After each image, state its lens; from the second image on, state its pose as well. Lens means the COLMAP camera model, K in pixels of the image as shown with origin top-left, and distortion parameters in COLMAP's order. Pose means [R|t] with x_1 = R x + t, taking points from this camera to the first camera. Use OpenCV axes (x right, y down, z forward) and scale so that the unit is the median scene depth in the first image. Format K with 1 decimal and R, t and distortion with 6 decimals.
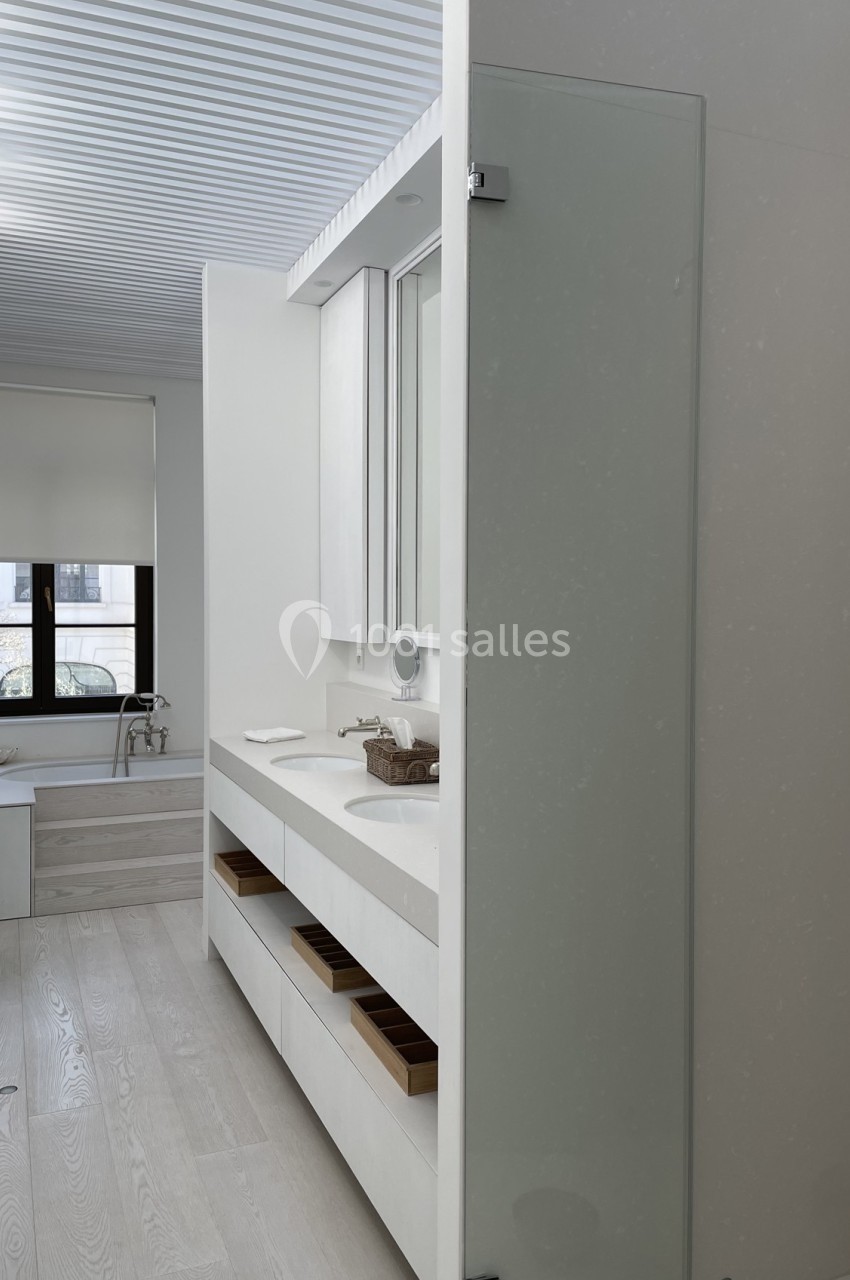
lens RADIAL K [[979.0, 0, 424.9], [0, 979.0, 629.9], [0, 0, 1]] dist [0.098521, -0.099975]
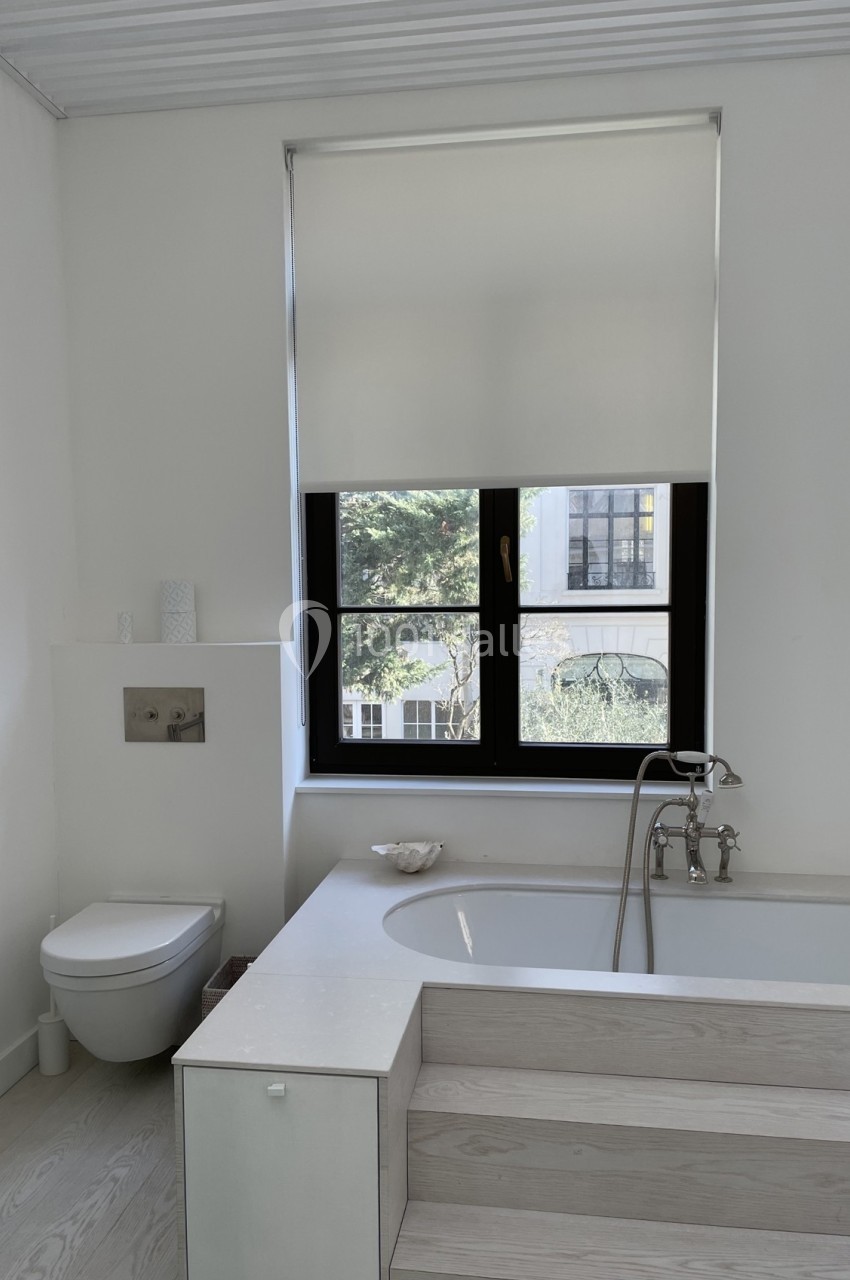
lens RADIAL K [[979.0, 0, 419.1], [0, 979.0, 649.0], [0, 0, 1]] dist [0.098521, -0.099975]
pose [[0.848265, 0.020293, -0.529183, -0.178674], [-0.004302, 0.999497, 0.031433, 0.001363], [0.529555, -0.024387, 0.847925, 0.664038]]
